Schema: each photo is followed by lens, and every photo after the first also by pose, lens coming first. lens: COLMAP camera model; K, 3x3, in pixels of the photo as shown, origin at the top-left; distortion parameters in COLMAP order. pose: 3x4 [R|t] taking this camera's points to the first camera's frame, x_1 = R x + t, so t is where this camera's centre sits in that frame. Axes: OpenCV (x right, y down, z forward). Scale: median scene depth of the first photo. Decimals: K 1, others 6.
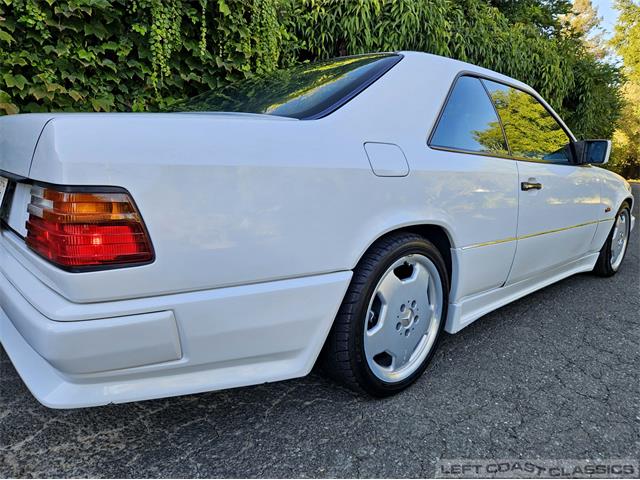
lens RADIAL K [[440.6, 0, 320.0], [0, 440.6, 240.0], [0, 0, 1]] dist [0.045393, -0.041950]
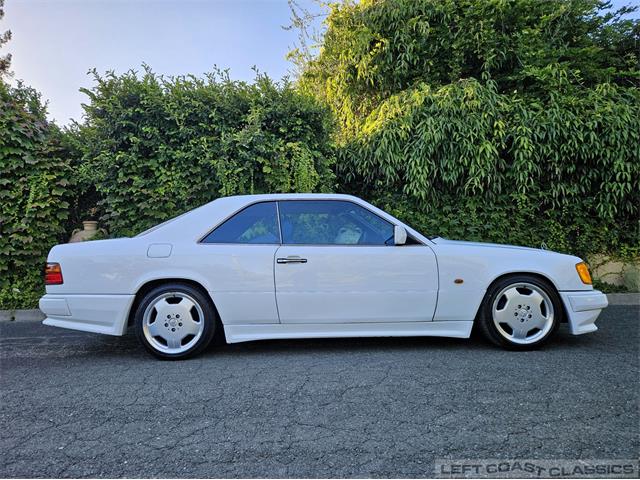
lens RADIAL K [[426.7, 0, 308.3], [0, 426.7, 239.4], [0, 0, 1]] dist [0.057418, -0.048489]
pose [[0.731003, -0.066483, -0.679128, 0.952093], [-0.080333, 0.979937, -0.182400, 0.049156], [0.677629, 0.187891, 0.710996, -0.051859]]
